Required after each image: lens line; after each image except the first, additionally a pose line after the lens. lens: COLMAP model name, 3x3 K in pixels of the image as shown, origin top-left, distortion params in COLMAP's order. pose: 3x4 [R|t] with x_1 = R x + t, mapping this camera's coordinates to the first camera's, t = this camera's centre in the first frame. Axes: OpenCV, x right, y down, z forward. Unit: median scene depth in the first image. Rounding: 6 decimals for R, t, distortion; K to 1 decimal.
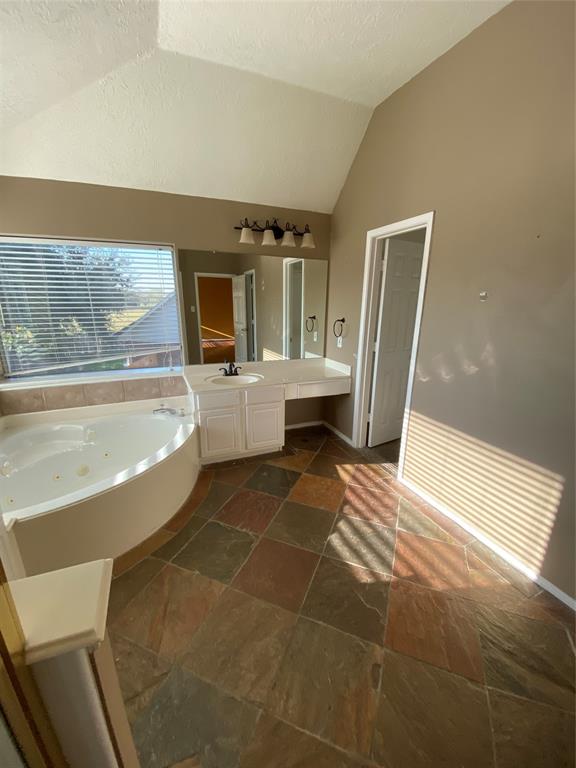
lens RADIAL K [[318.3, 0, 311.0], [0, 318.3, 390.7], [0, 0, 1]] dist [-0.014165, -0.000865]
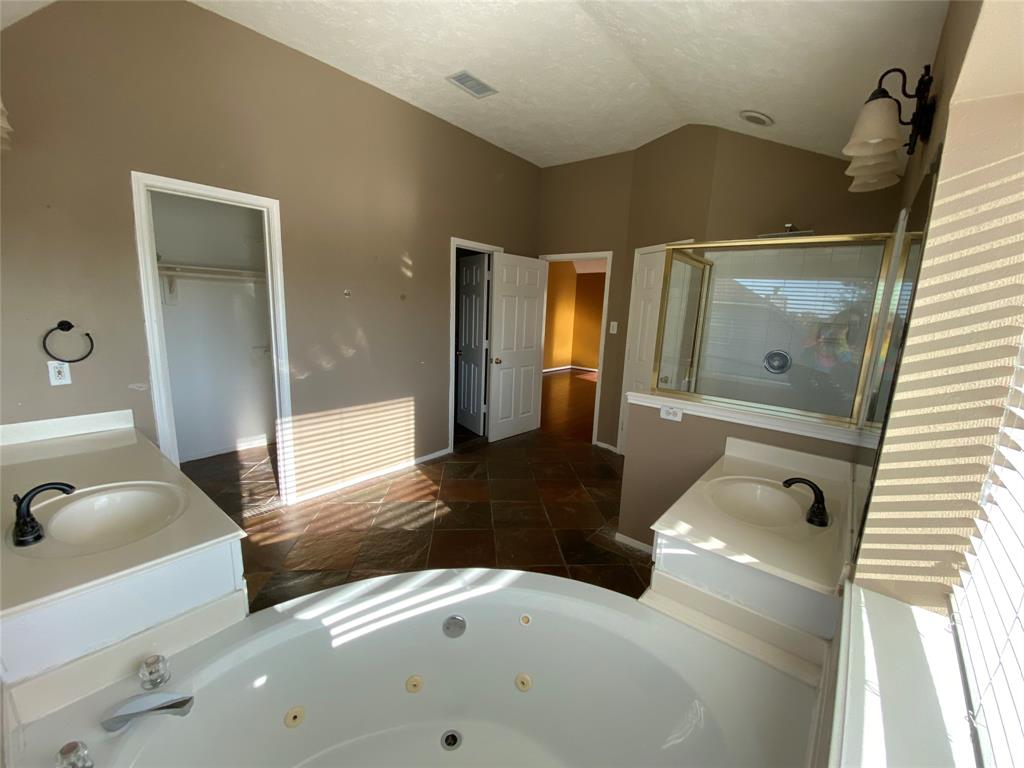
lens RADIAL K [[424.4, 0, 513.9], [0, 424.4, 382.5], [0, 0, 1]] dist [-0.014165, -0.000865]
pose [[-0.462882, -0.196173, 0.864440, -1.190245], [0.175880, 0.935489, 0.306475, -0.341429], [-0.868796, 0.293899, -0.398518, 1.117622]]
